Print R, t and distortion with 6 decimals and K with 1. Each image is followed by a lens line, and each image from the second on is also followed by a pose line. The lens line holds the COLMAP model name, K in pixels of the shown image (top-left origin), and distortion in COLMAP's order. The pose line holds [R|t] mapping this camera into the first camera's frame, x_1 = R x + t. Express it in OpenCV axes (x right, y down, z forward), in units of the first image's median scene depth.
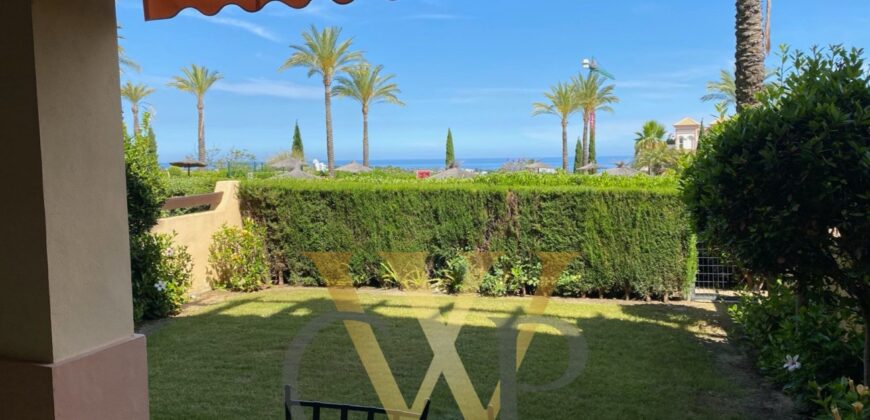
lens RADIAL K [[754.8, 0, 435.0], [0, 754.8, 210.0], [0, 0, 1]] dist [0.002565, 0.000953]
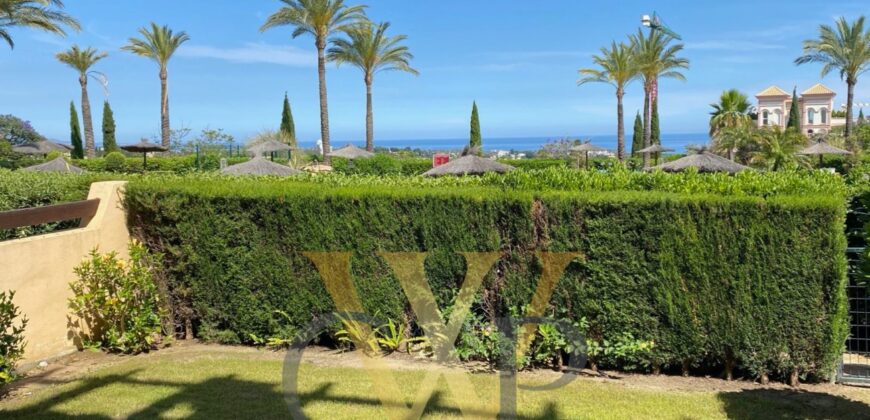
lens RADIAL K [[904.0, 0, 435.0], [0, 904.0, 210.0], [0, 0, 1]] dist [-0.008280, -0.026091]
pose [[0.999511, -0.002316, -0.031188, 0.035750], [0.002672, 0.999931, 0.011402, -0.023090], [0.031160, -0.011480, 0.999448, 0.233811]]
